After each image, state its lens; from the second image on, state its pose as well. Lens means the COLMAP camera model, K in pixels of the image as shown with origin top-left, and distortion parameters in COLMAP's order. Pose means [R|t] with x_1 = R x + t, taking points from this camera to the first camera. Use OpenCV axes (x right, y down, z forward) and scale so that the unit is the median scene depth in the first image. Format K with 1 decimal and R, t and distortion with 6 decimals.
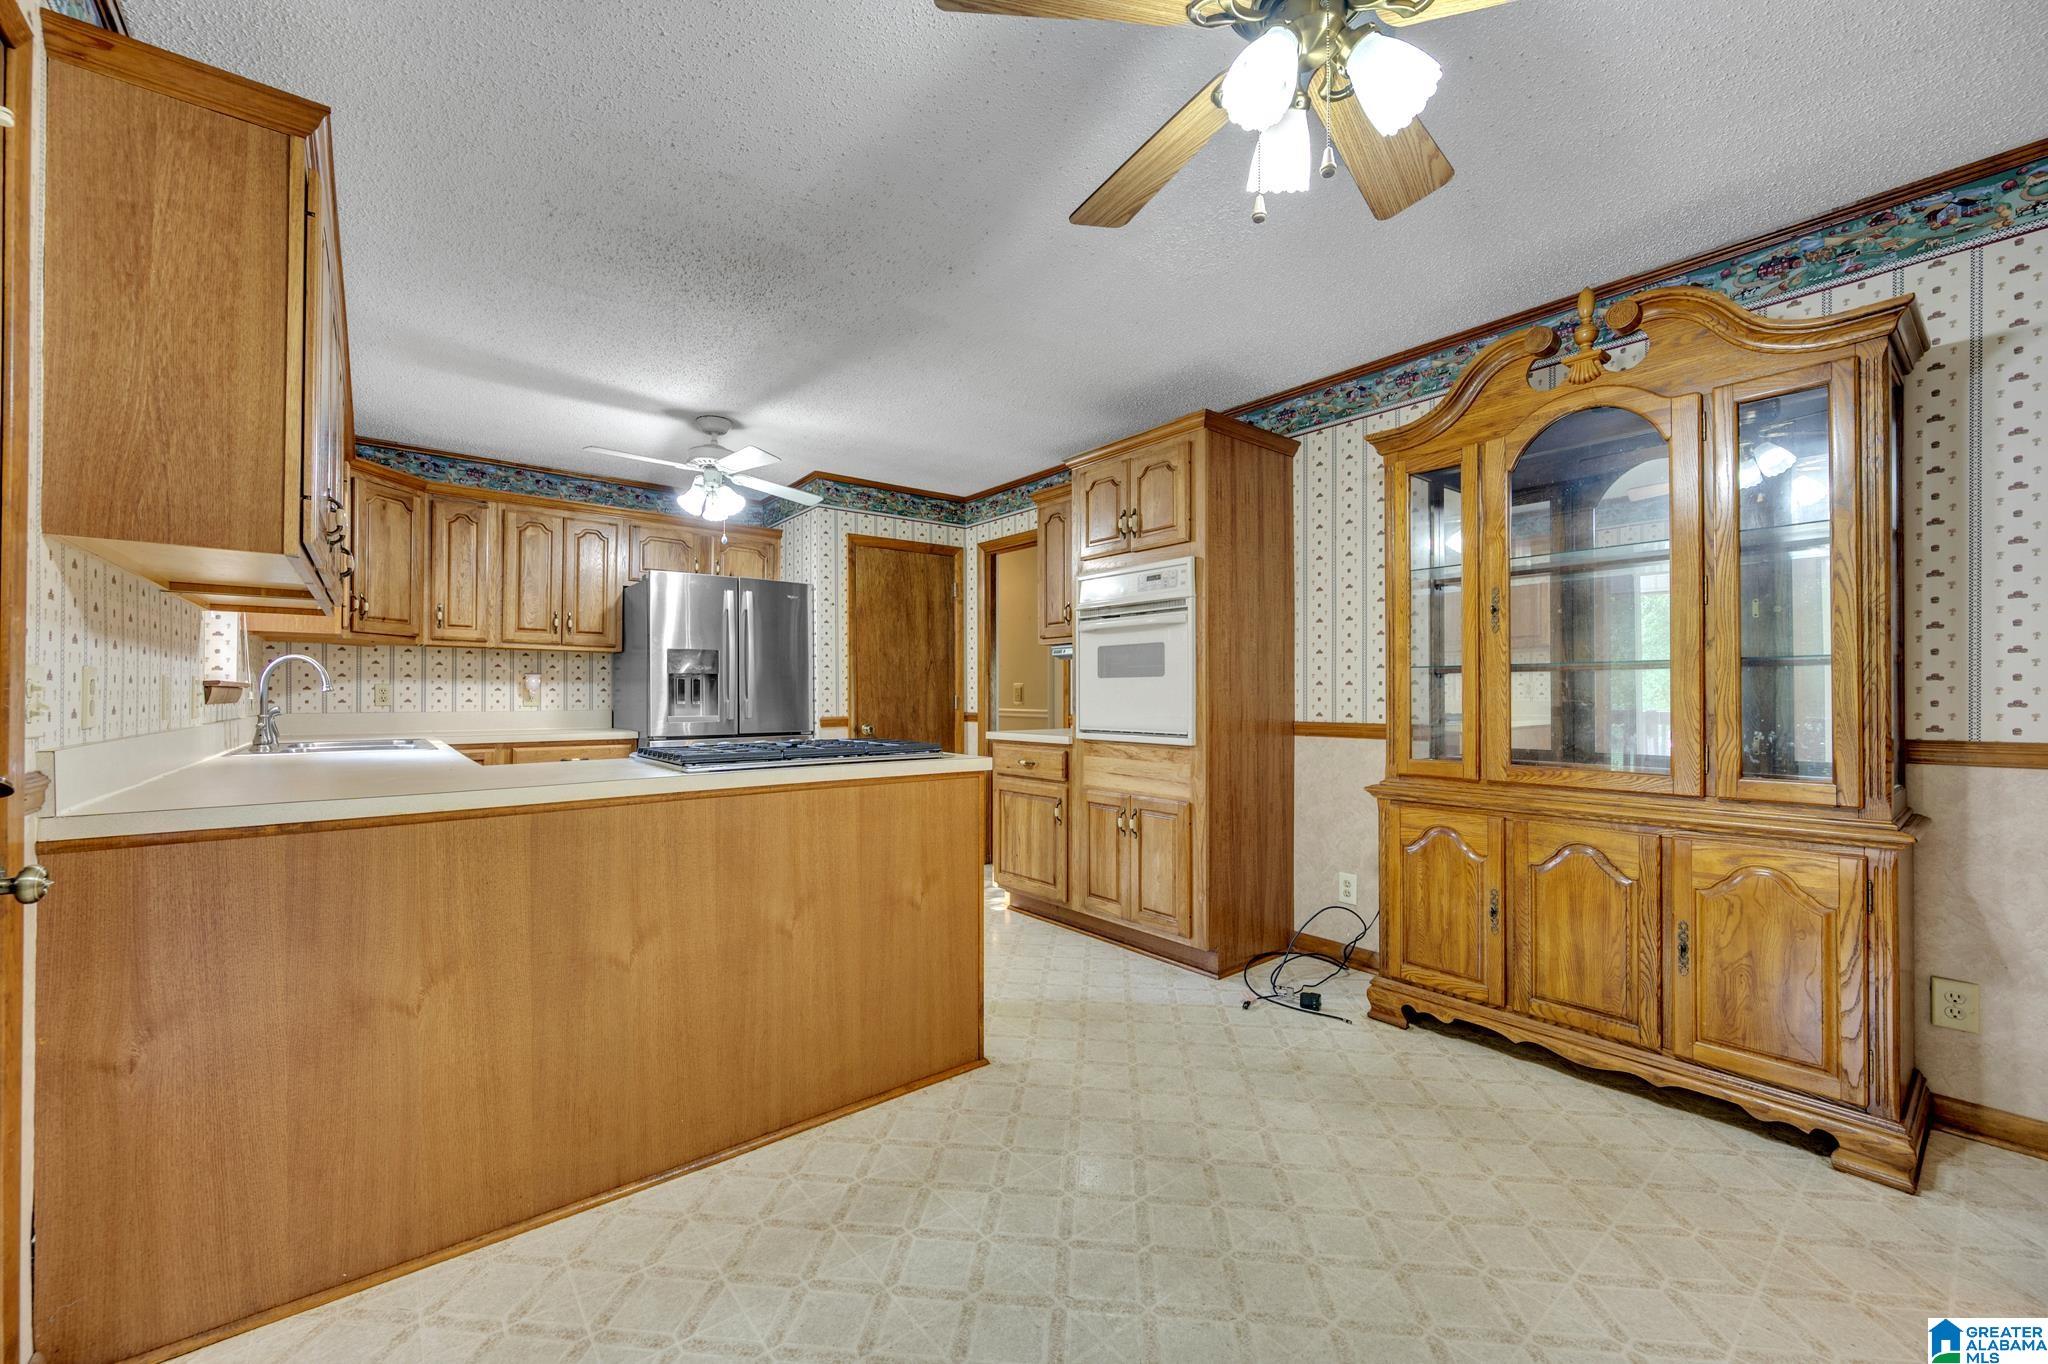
lens RADIAL K [[799.6, 0, 1021.5], [0, 799.6, 689.4], [0, 0, 1]] dist [0.001749, 0.000006]
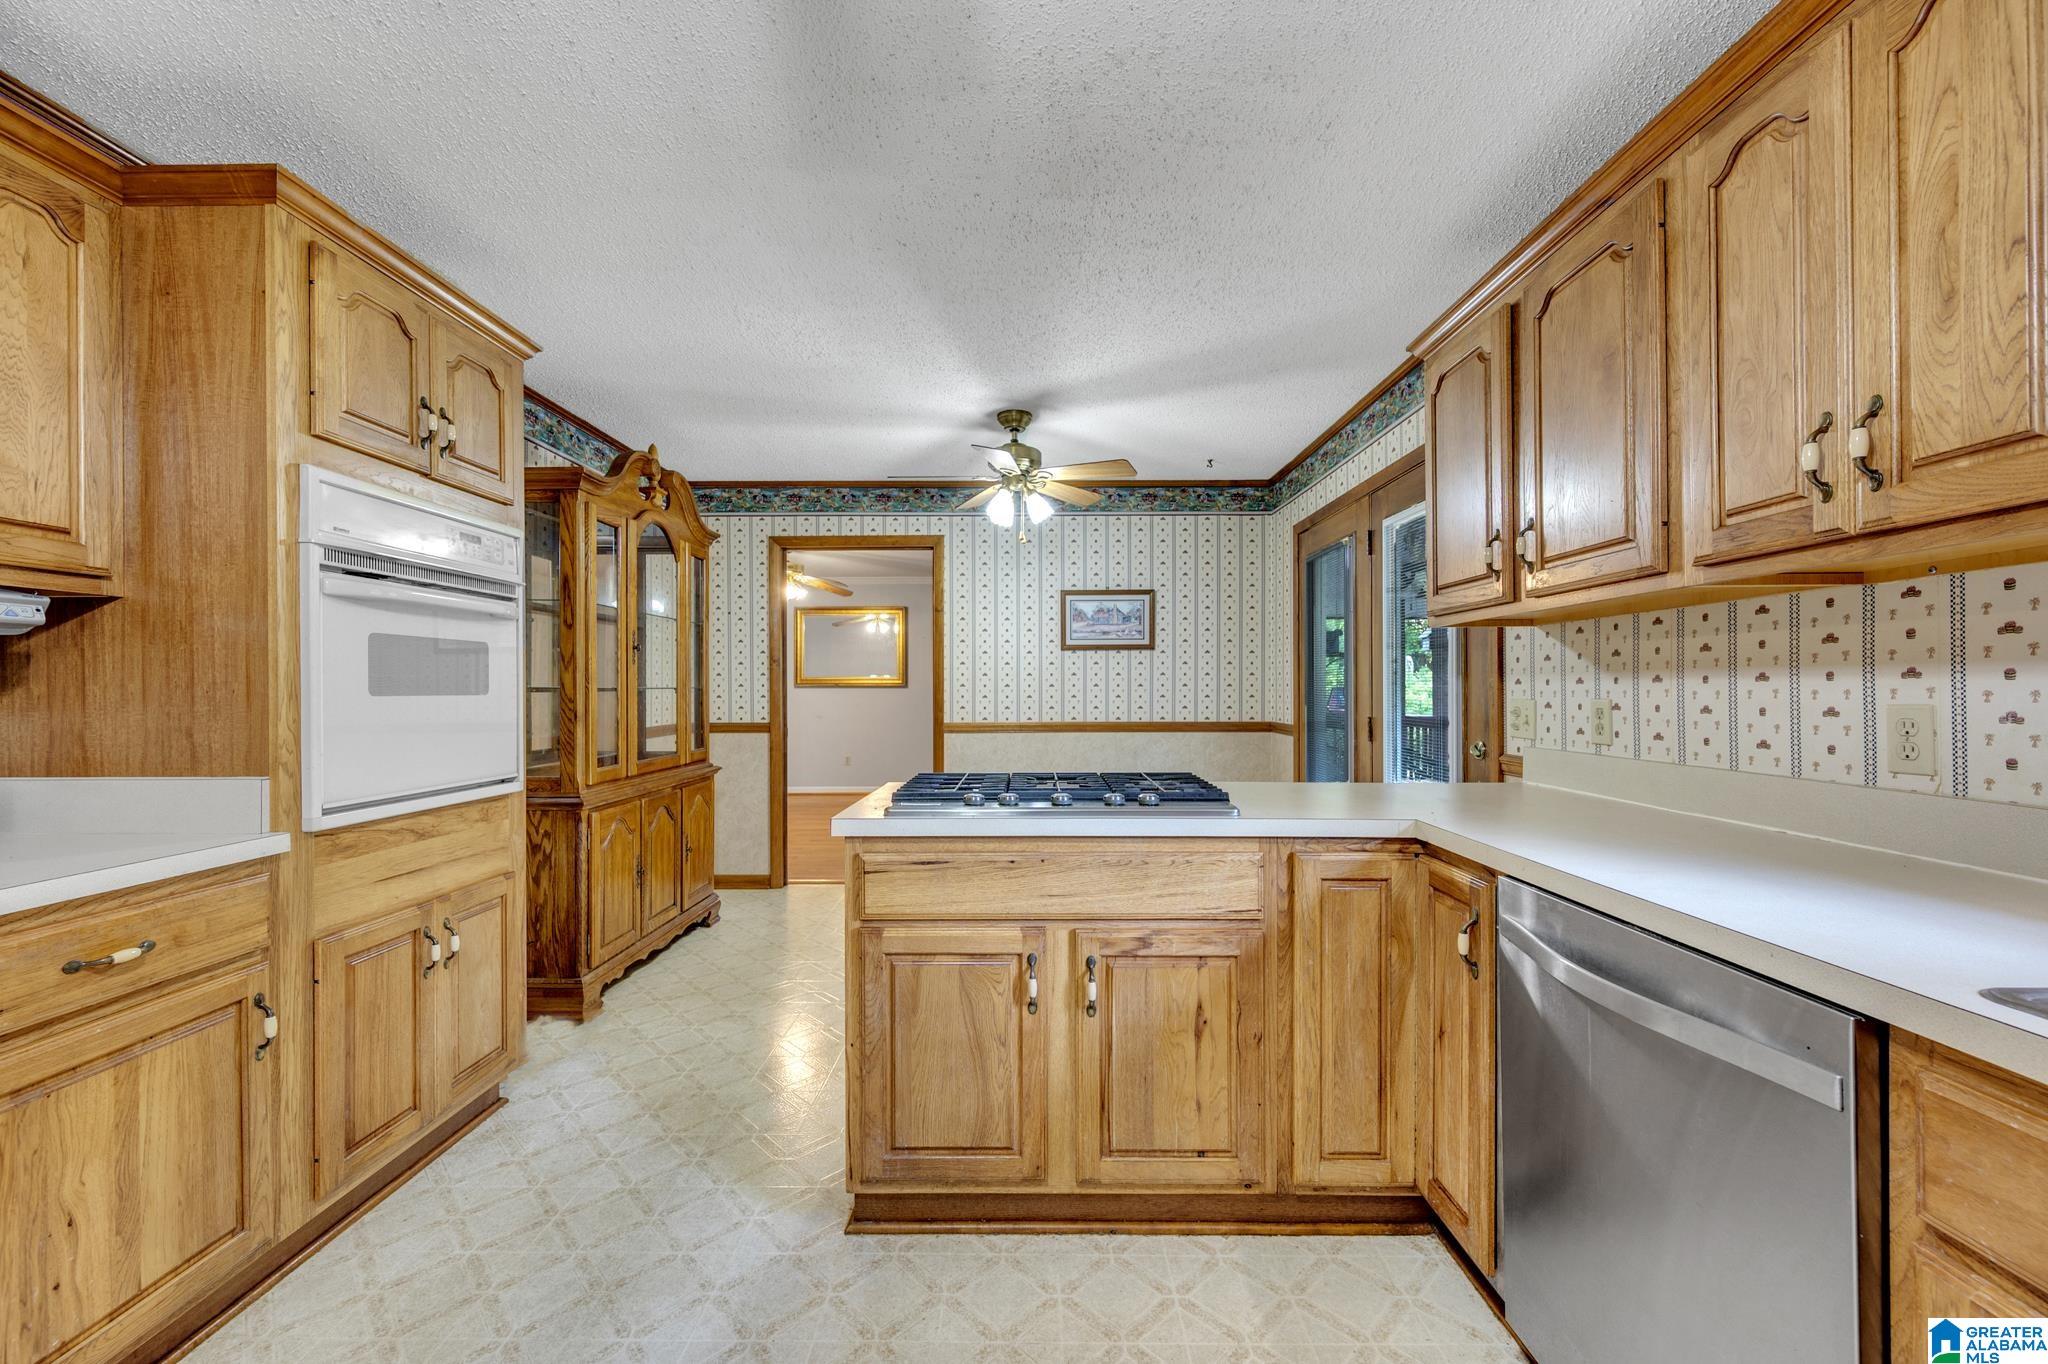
lens RADIAL K [[799.6, 0, 1026.1], [0, 799.6, 689.7], [0, 0, 1]] dist [0.001749, 0.000006]
pose [[-0.767525, 0.004353, 0.641004, -0.555575], [0.000222, 0.999979, -0.006525, -0.015272], [-0.641019, -0.004866, -0.767510, 1.159089]]
